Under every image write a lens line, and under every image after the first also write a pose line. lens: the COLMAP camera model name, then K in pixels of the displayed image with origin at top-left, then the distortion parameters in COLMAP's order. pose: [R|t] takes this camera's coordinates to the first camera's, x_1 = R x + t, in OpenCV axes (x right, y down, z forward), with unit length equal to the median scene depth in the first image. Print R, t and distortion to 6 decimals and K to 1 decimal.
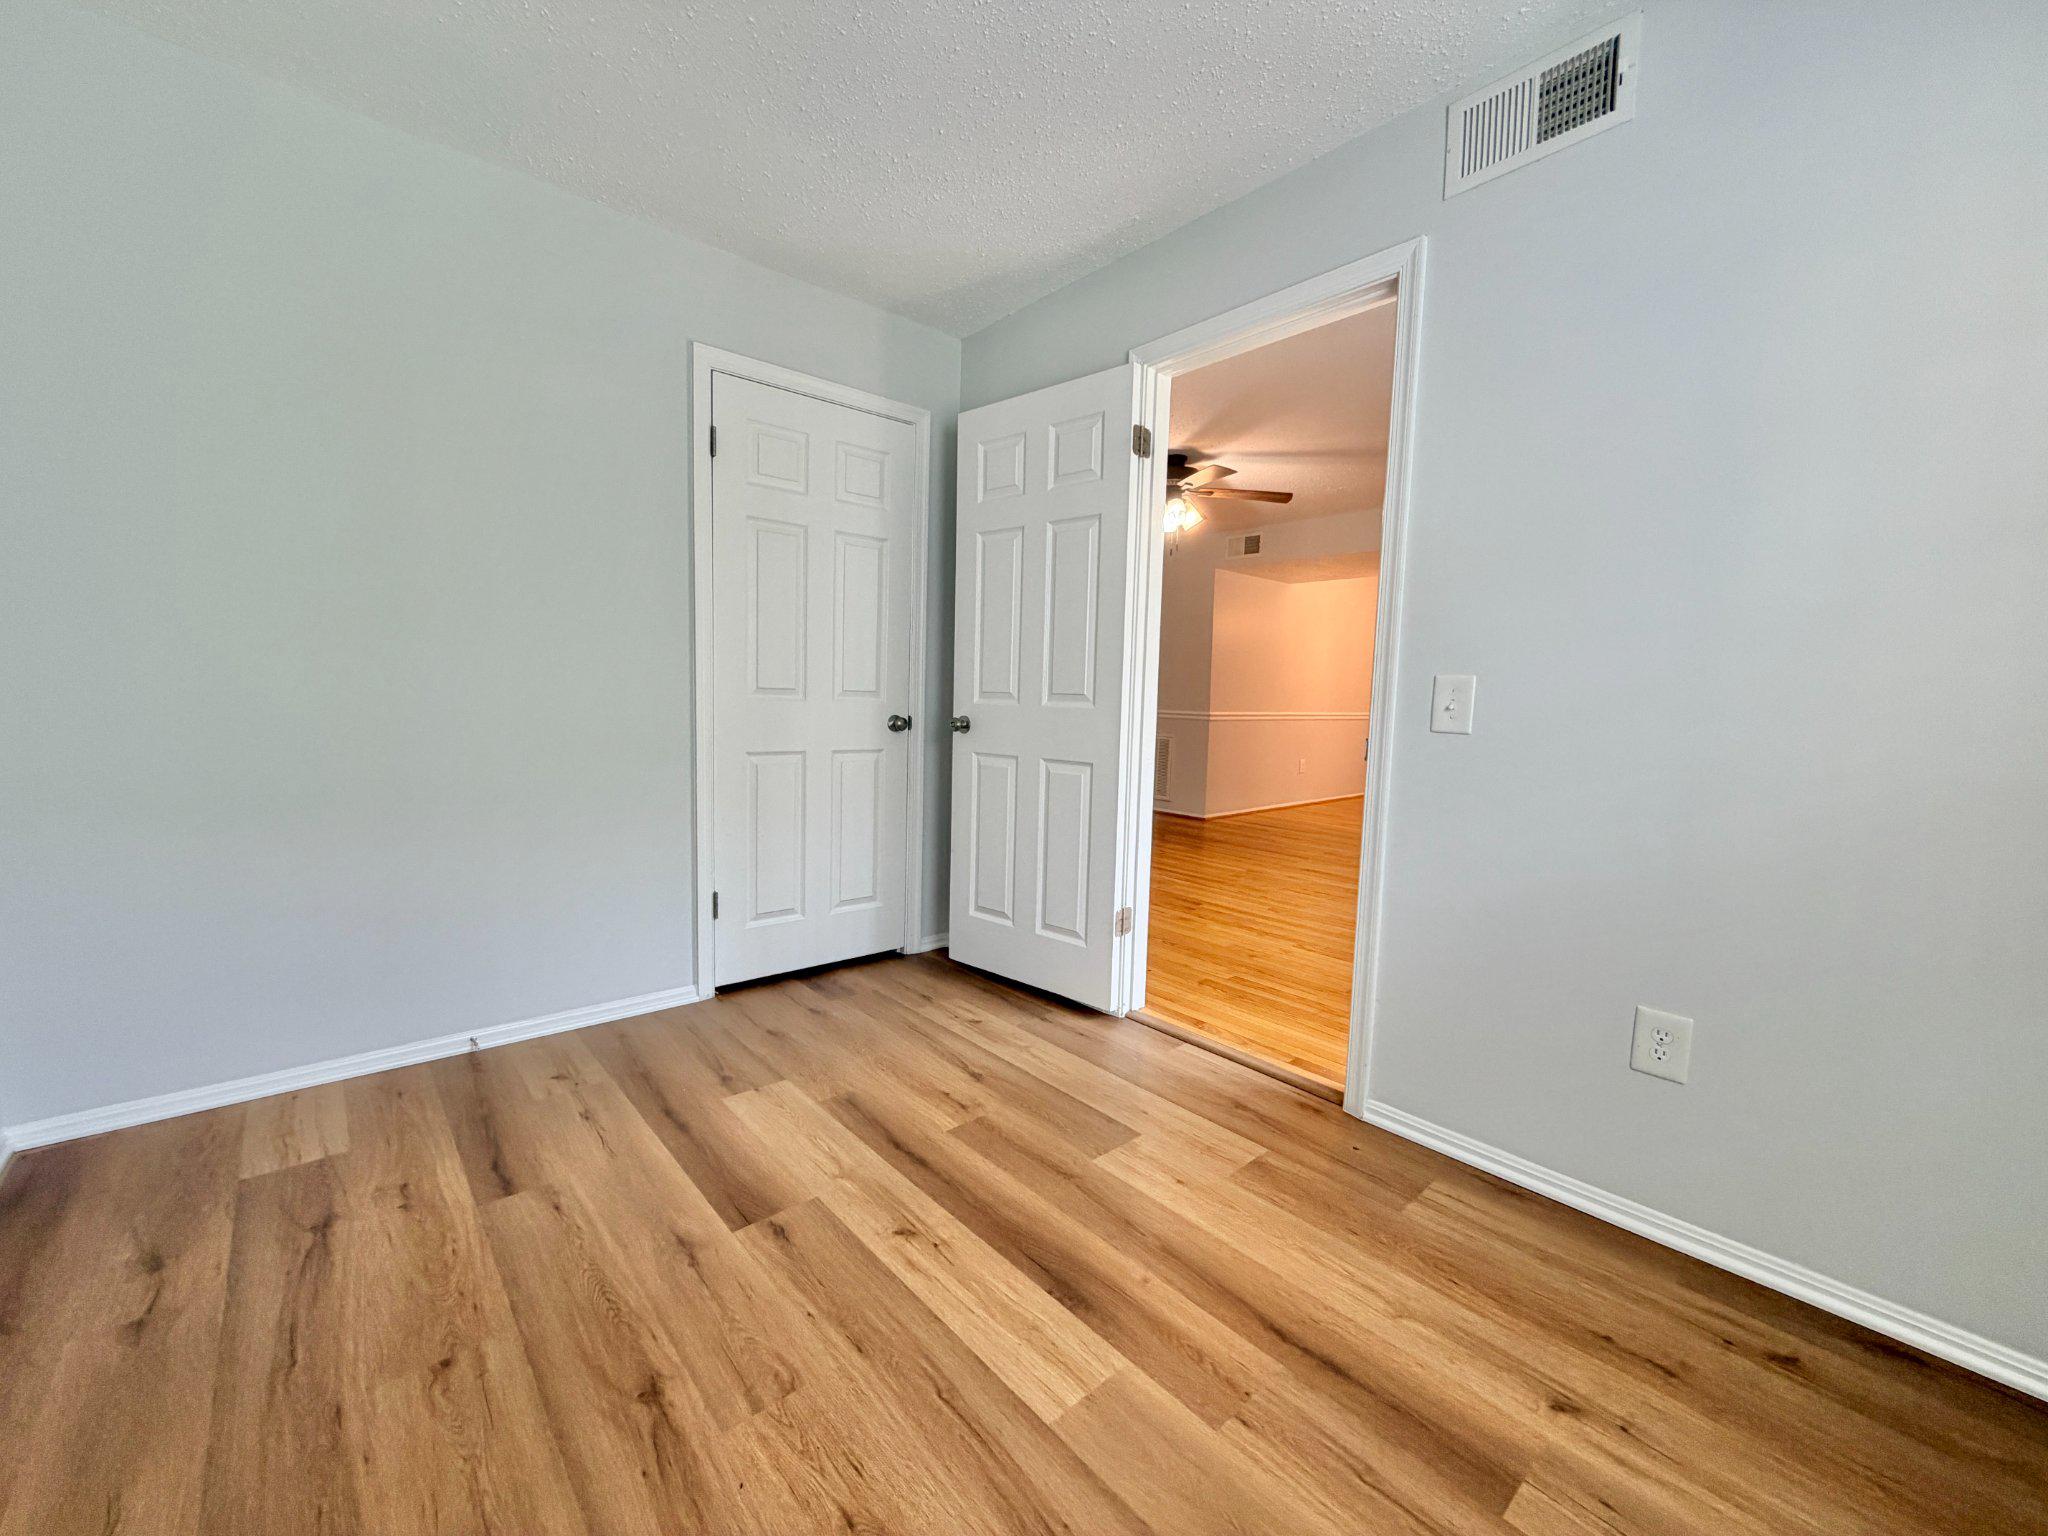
lens RADIAL K [[817.0, 0, 1018.3], [0, 817.0, 771.0], [0, 0, 1]] dist [0.000356, 0.000417]
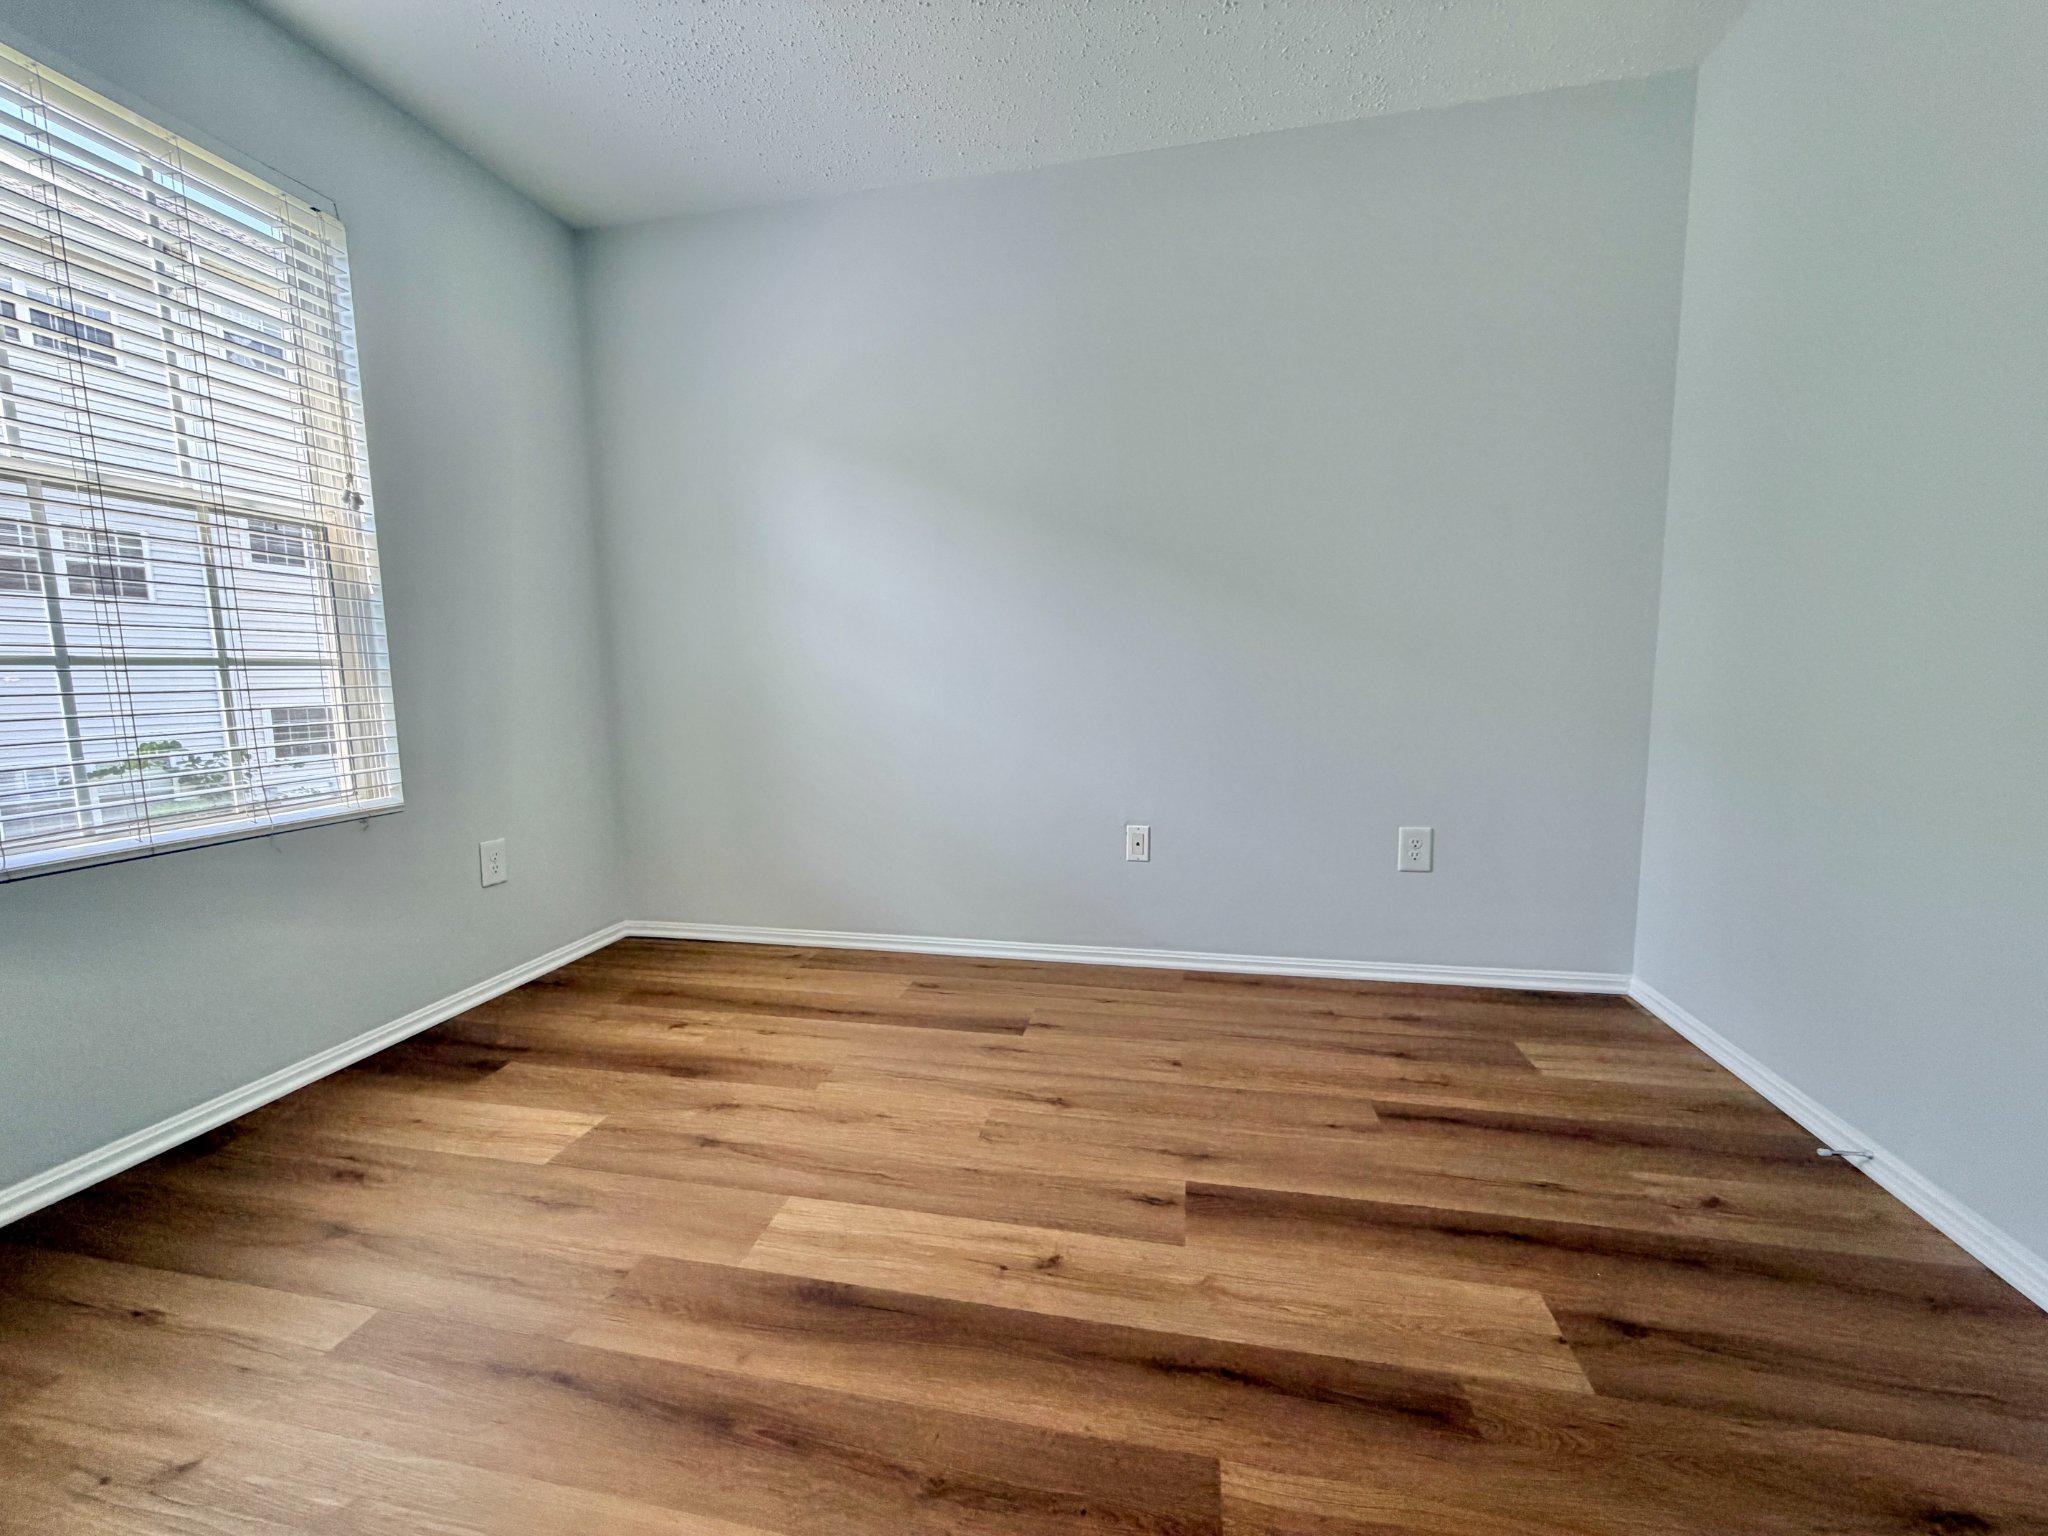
lens RADIAL K [[817.0, 0, 1018.3], [0, 817.0, 771.0], [0, 0, 1]] dist [0.000356, 0.000417]
pose [[-0.800195, 0.055022, -0.597210, 0.347714], [-0.058441, 0.983890, 0.168953, -0.055215], [0.596885, 0.170097, -0.784089, 1.538235]]
